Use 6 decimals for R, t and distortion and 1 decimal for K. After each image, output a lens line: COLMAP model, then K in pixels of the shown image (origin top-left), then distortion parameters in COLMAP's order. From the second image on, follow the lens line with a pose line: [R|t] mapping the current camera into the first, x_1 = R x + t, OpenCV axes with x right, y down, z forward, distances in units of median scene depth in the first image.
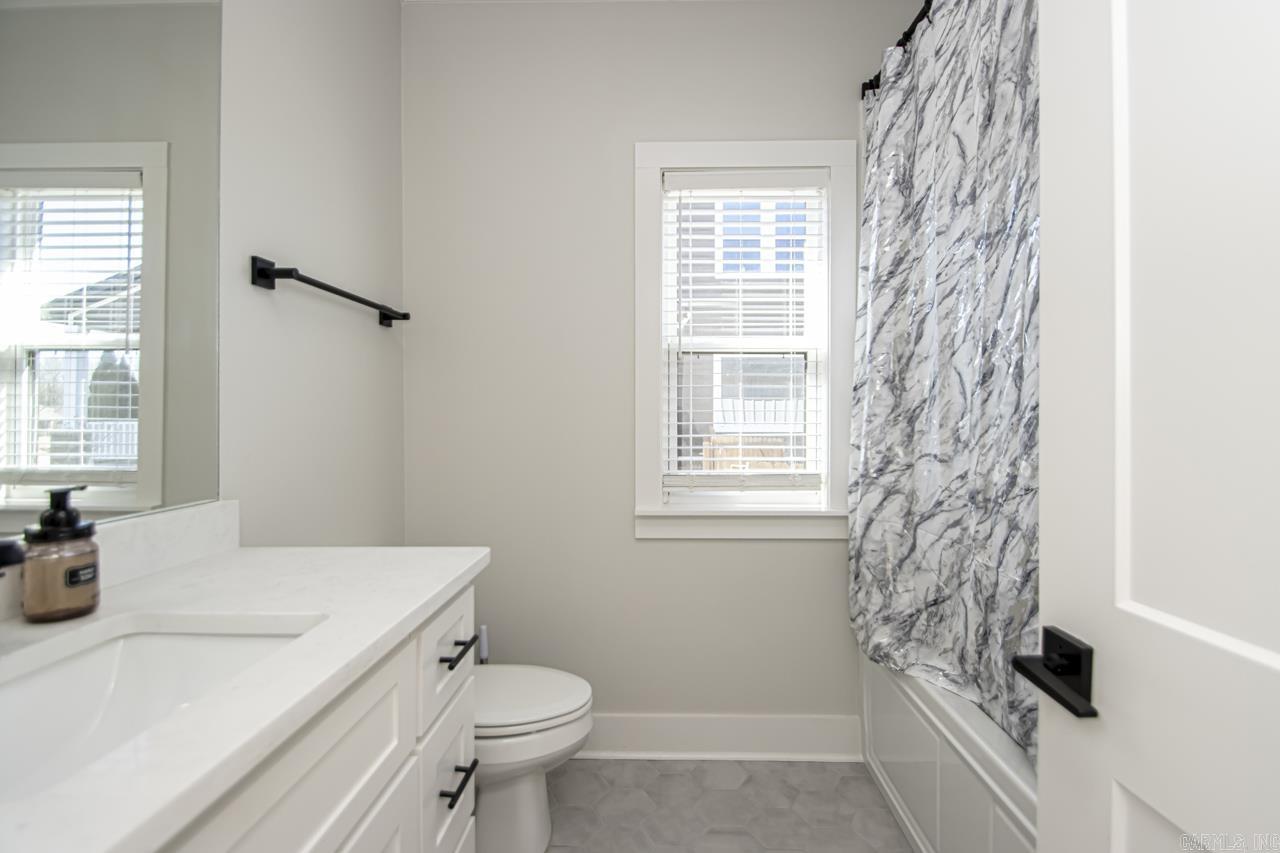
lens RADIAL K [[608.1, 0, 652.4], [0, 608.1, 418.4], [0, 0, 1]] dist [0.014957, -0.016539]
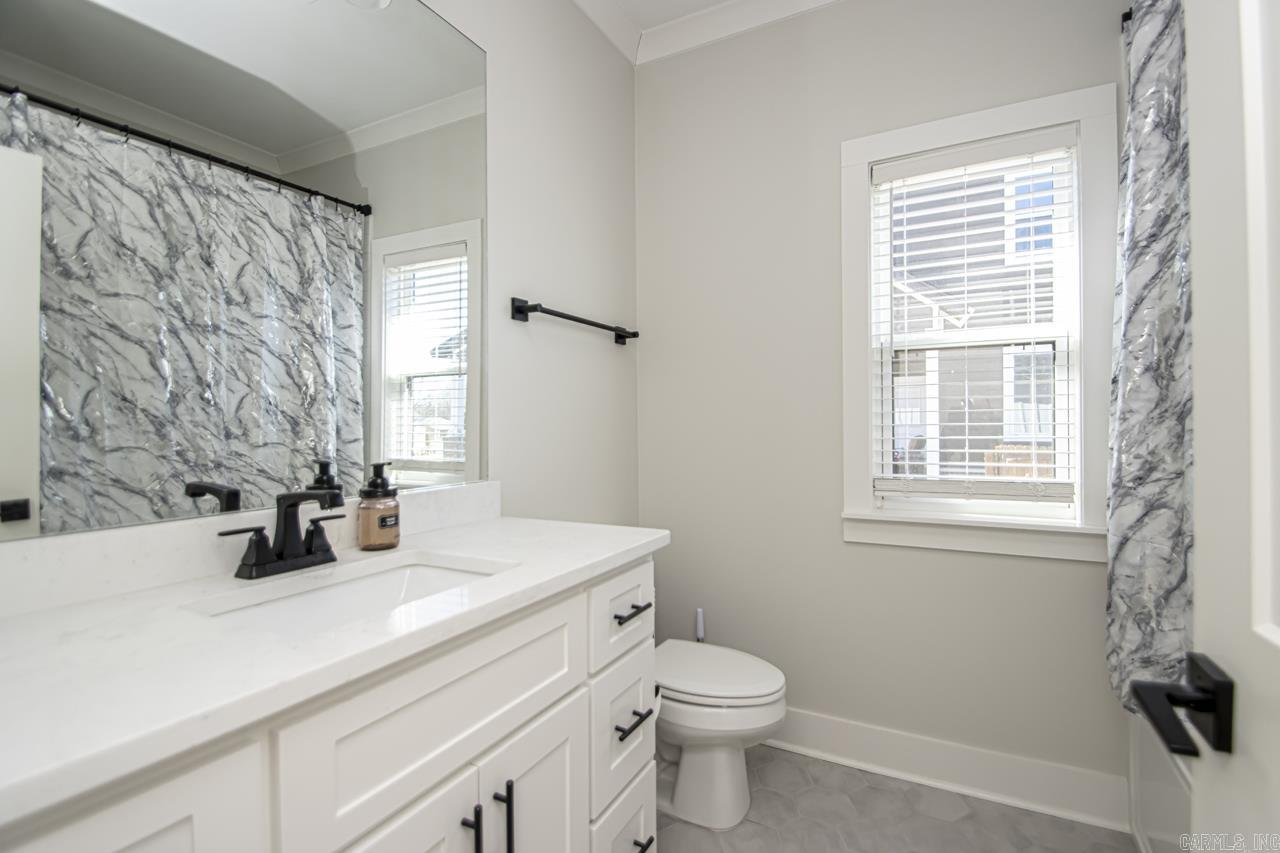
lens RADIAL K [[608.1, 0, 658.4], [0, 608.1, 426.6], [0, 0, 1]] dist [0.014957, -0.016539]
pose [[0.890838, -0.006606, -0.454273, 0.171676], [0.004000, 0.999970, -0.006698, 0.017921], [0.454303, 0.004150, 0.890837, -0.022235]]
